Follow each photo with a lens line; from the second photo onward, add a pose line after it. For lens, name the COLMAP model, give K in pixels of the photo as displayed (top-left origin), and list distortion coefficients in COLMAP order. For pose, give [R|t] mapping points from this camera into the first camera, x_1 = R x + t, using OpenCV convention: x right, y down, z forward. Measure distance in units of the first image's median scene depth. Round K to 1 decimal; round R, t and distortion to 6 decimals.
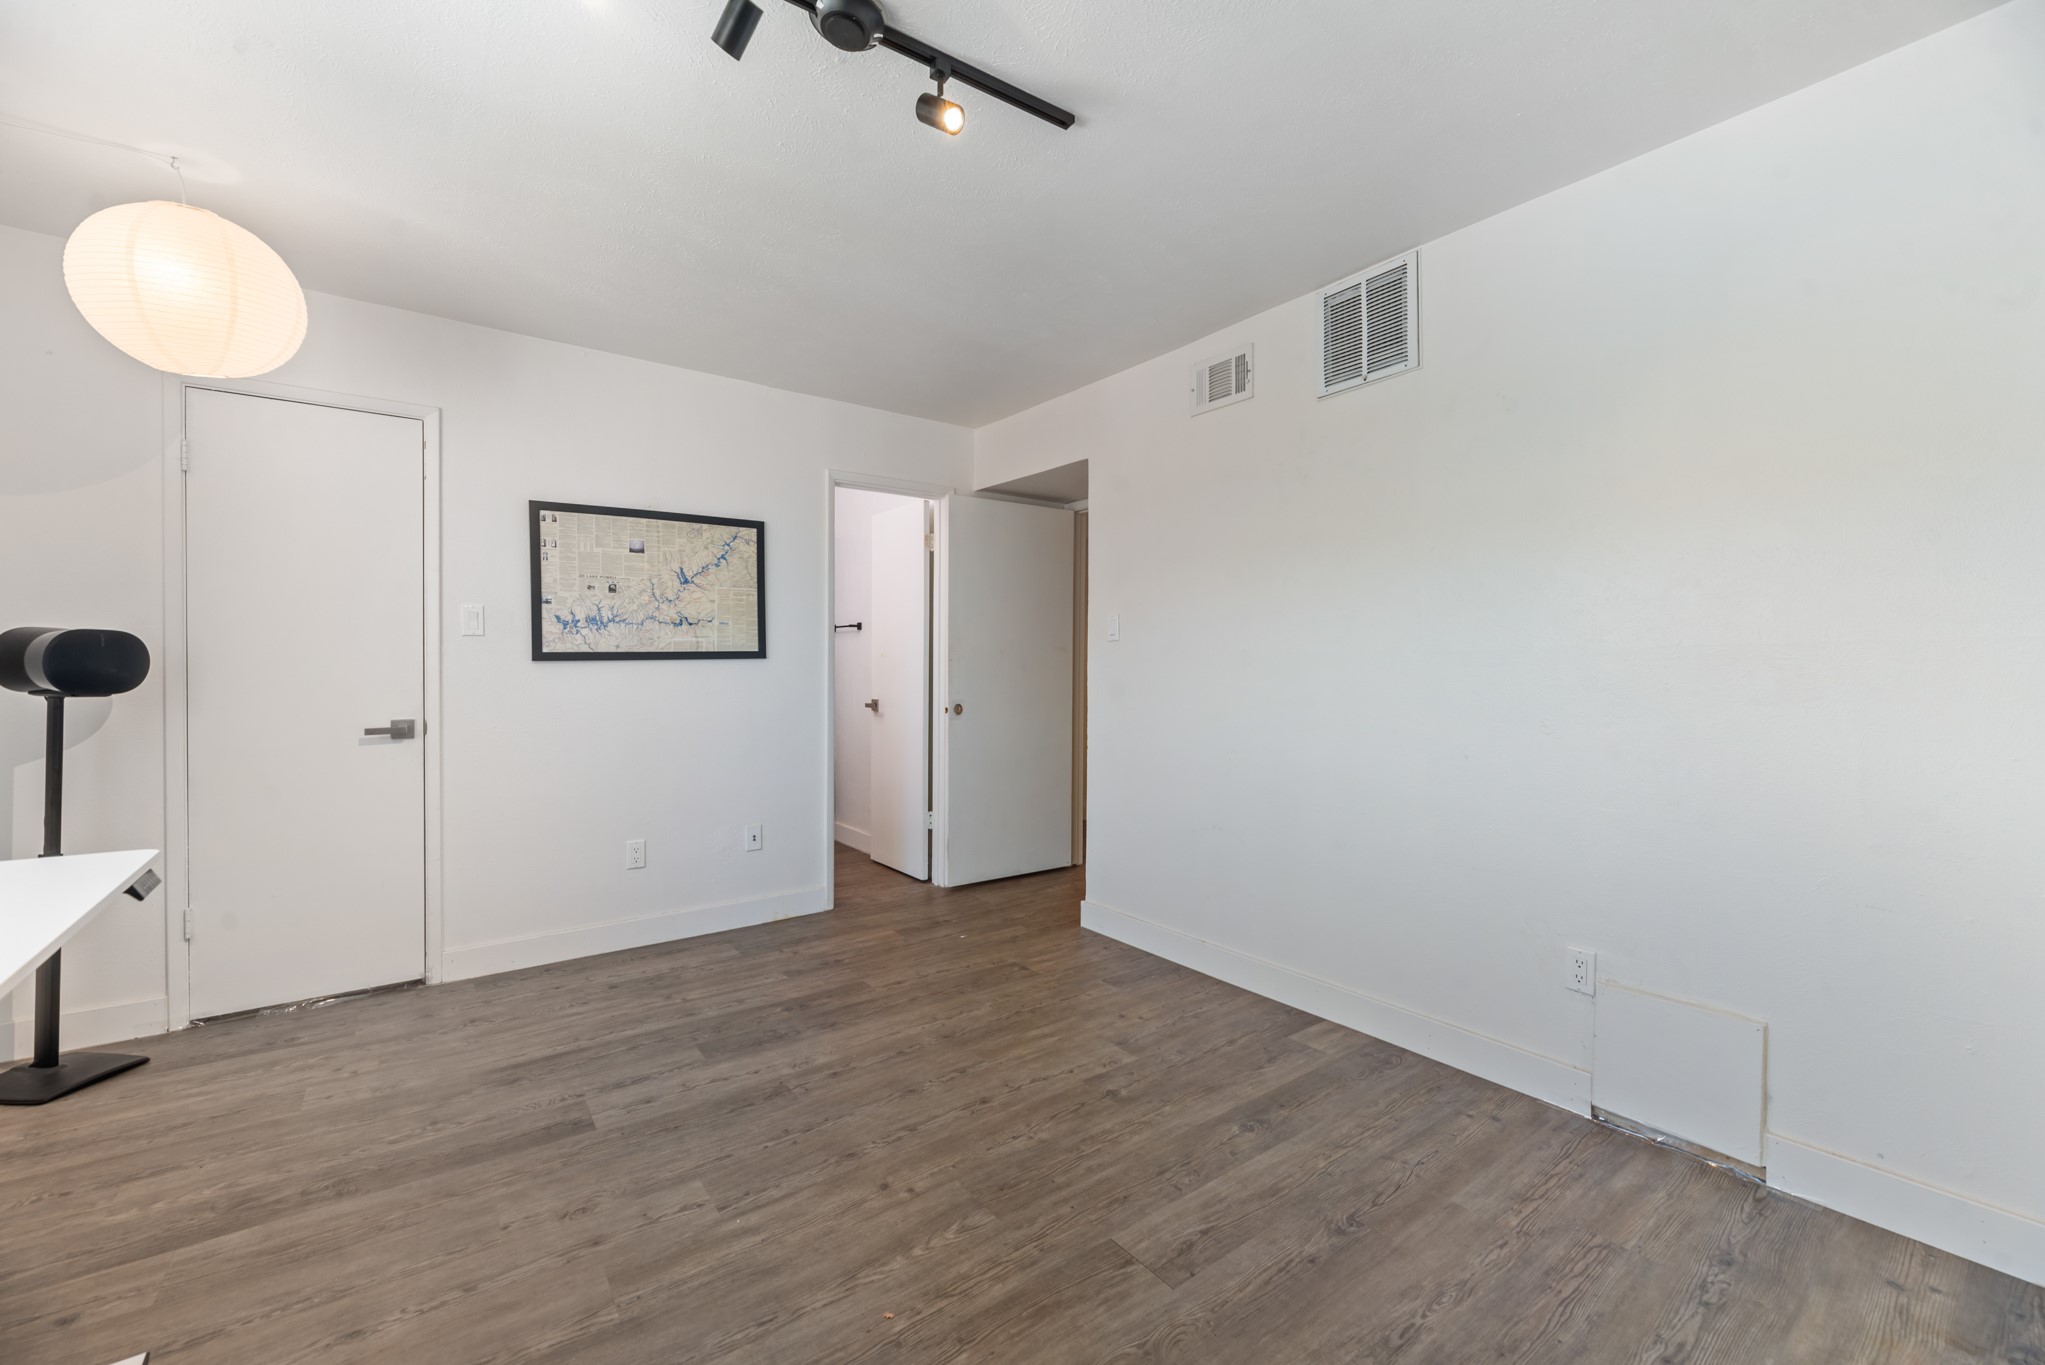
lens RADIAL K [[834.7, 0, 1028.1], [0, 834.7, 665.6], [0, 0, 1]] dist [-0.000519, 0.000111]
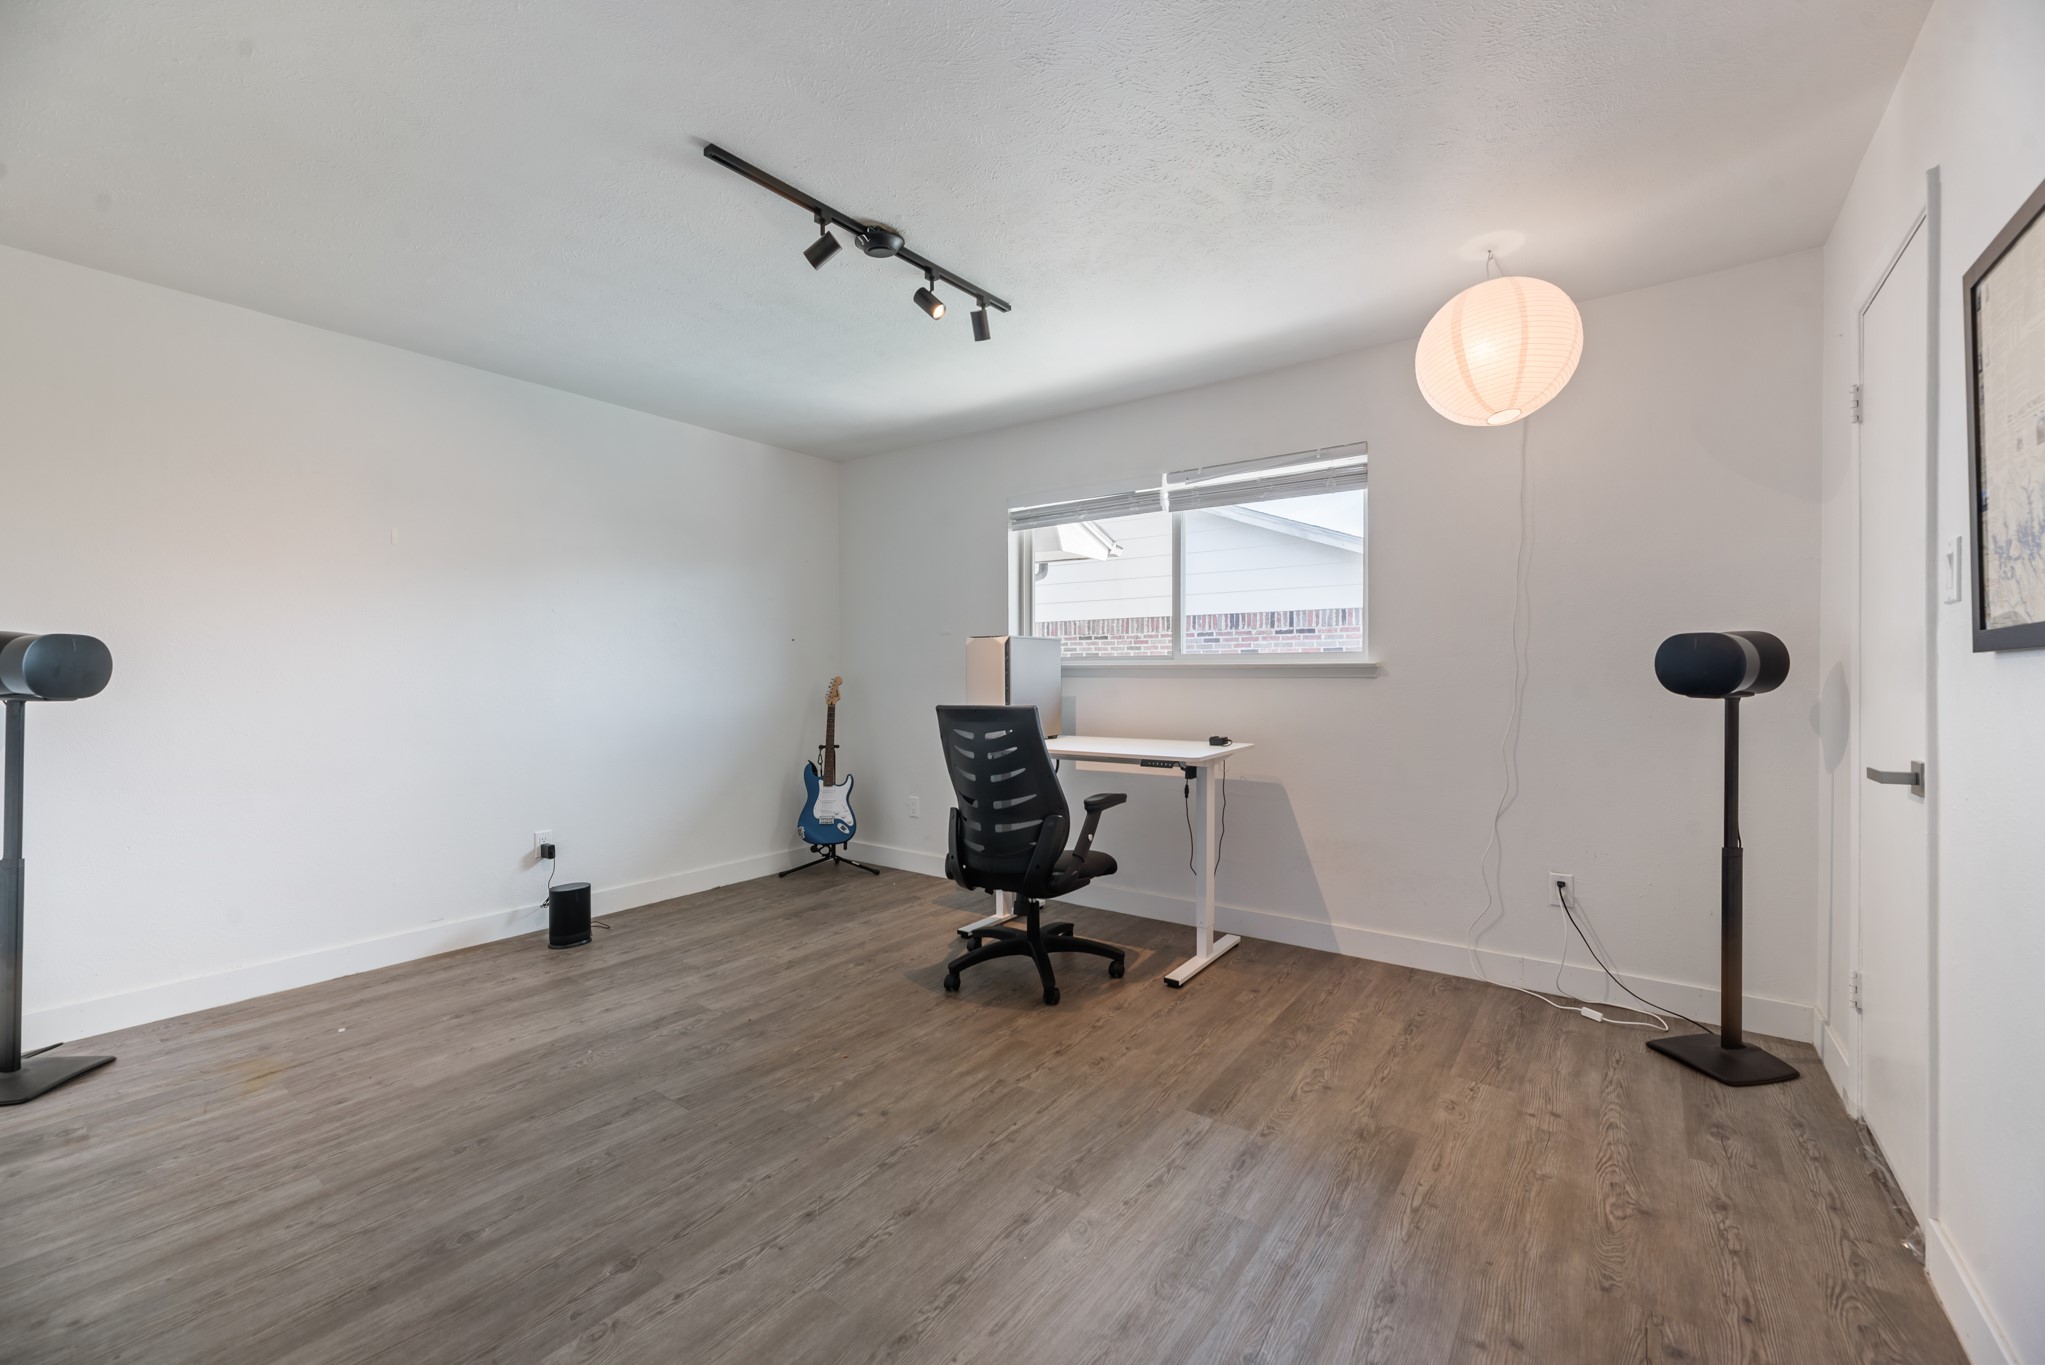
lens RADIAL K [[834.7, 0, 1028.1], [0, 834.7, 665.6], [0, 0, 1]] dist [-0.000519, 0.000111]
pose [[-0.956854, -0.001258, -0.290565, -0.022155], [0.000961, 0.999971, -0.007495, 0.005152], [0.290566, -0.007451, -0.956826, 1.964217]]
